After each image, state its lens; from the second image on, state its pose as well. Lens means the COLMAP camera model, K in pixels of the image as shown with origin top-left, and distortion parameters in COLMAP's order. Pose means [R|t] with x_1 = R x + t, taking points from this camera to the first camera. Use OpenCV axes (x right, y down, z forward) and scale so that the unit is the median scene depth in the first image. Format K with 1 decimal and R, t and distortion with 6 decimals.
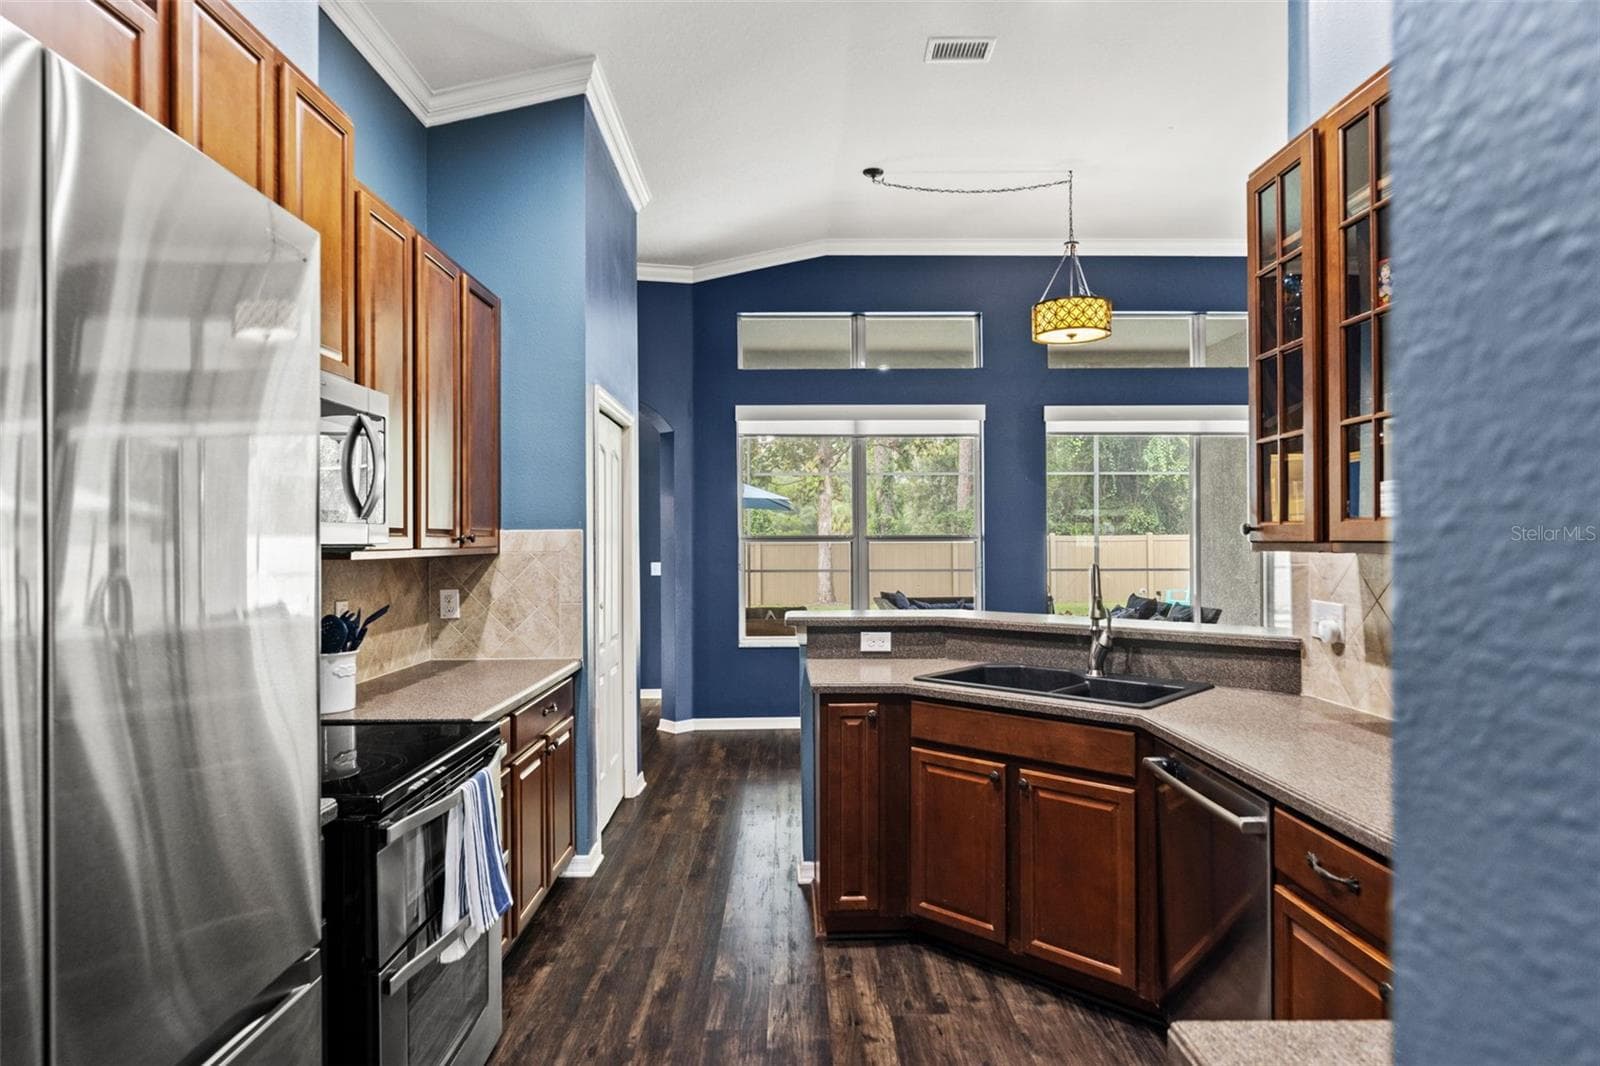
lens RADIAL K [[905.1, 0, 769.4], [0, 905.1, 559.8], [0, 0, 1]] dist [-0.007577, 0.001116]
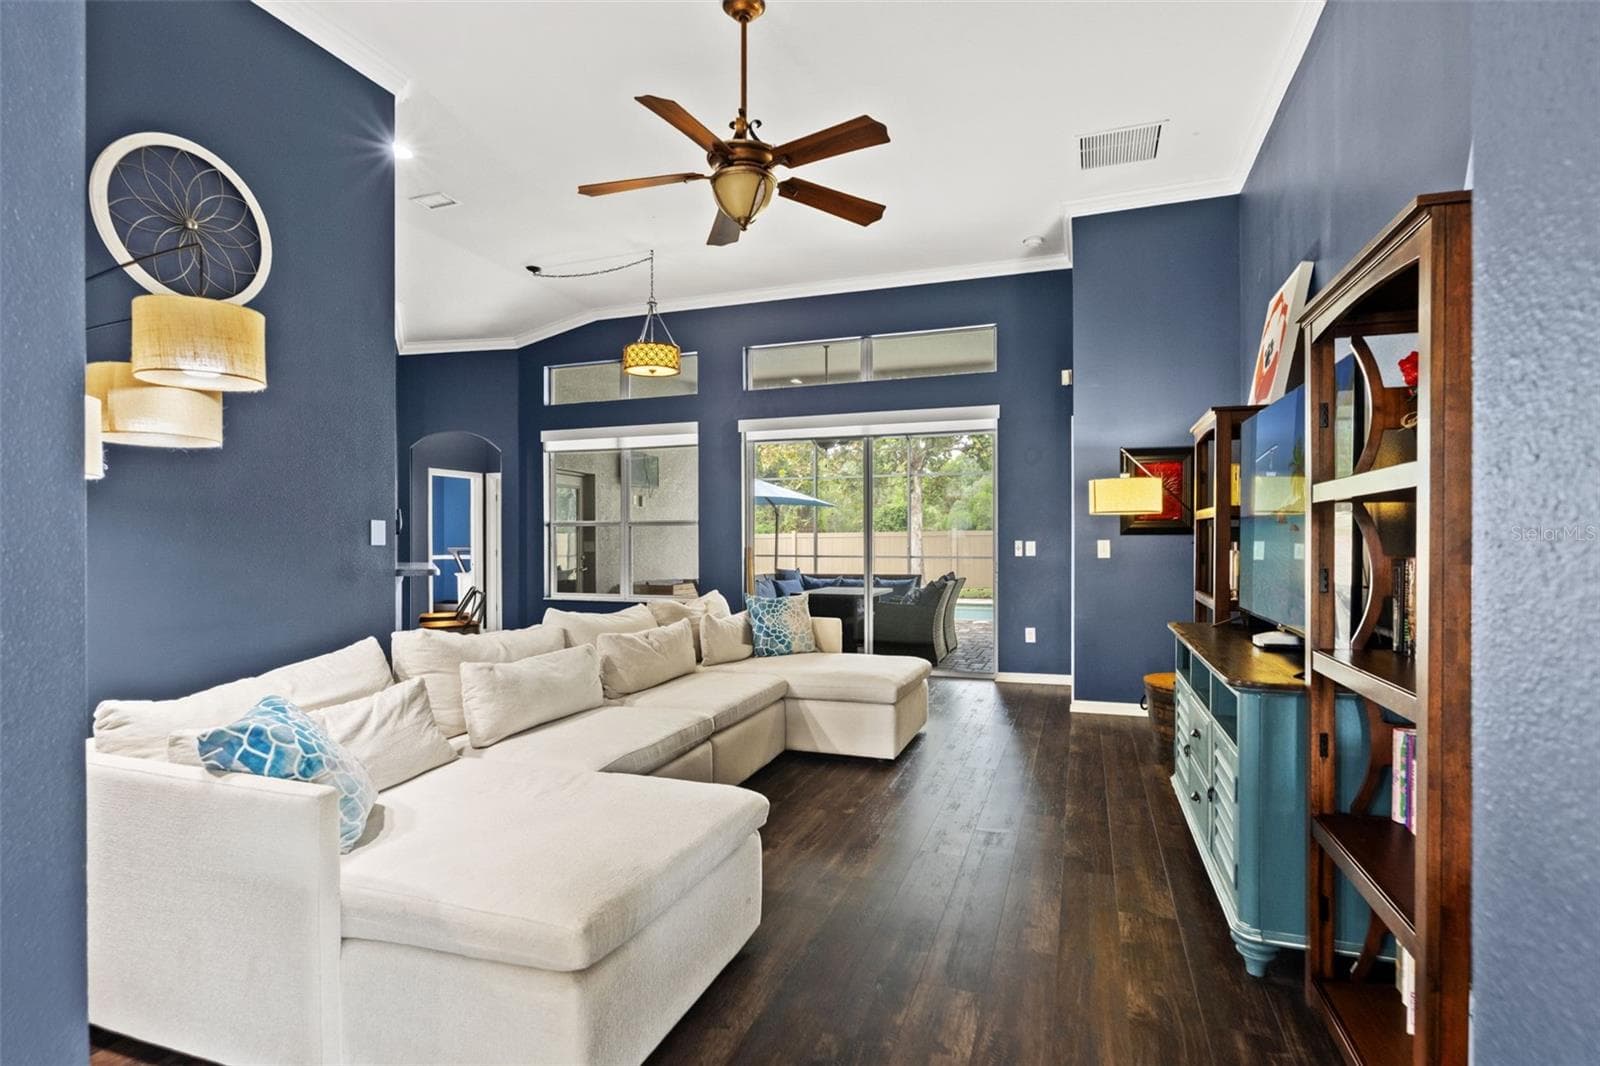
lens RADIAL K [[782.7, 0, 811.1], [0, 782.7, 533.4], [0, 0, 1]] dist [0.000087, -0.005359]
pose [[0.941022, -0.003187, -0.338330, 1.732203], [-0.000722, 0.999934, -0.011428, 0.009550], [0.338344, 0.010998, 0.940958, -0.030029]]
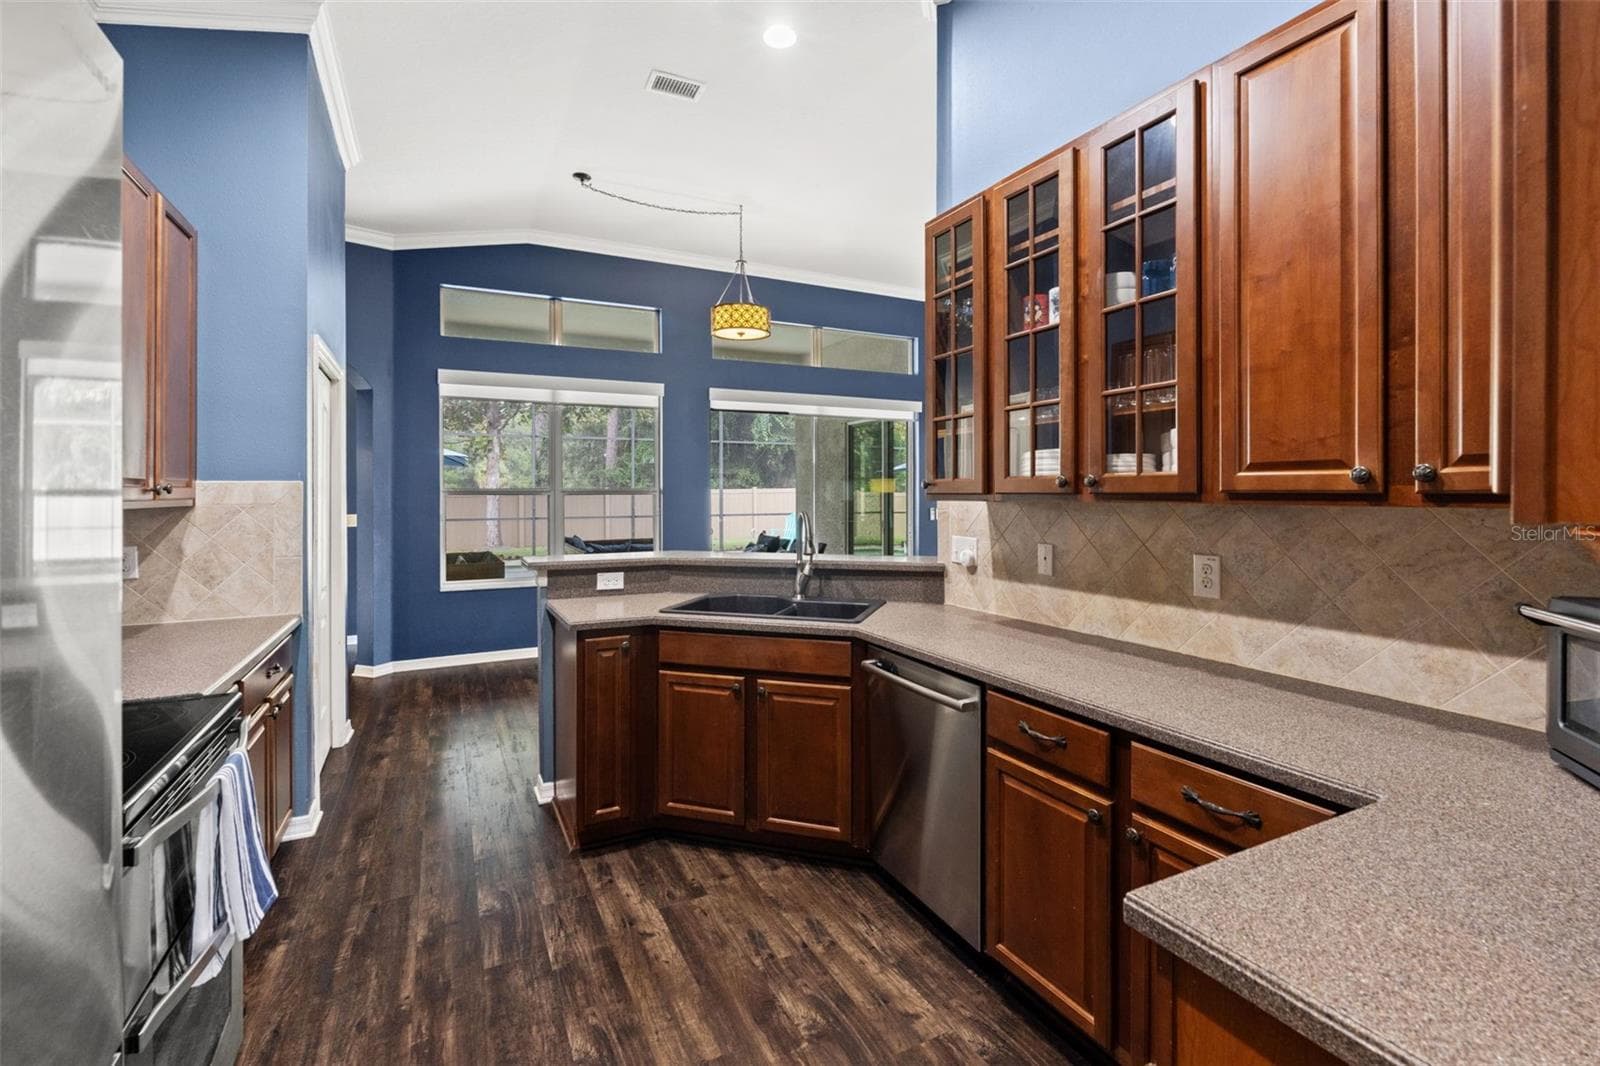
lens RADIAL K [[726.1, 0, 806.0], [0, 726.1, 504.3], [0, 0, 1]] dist [-0.008251, 0.000931]
pose [[0.895303, -0.004991, 0.445429, -0.078907], [0.008142, 0.999954, -0.005161, 0.000009], [-0.445382, 0.008248, 0.895303, 0.072151]]
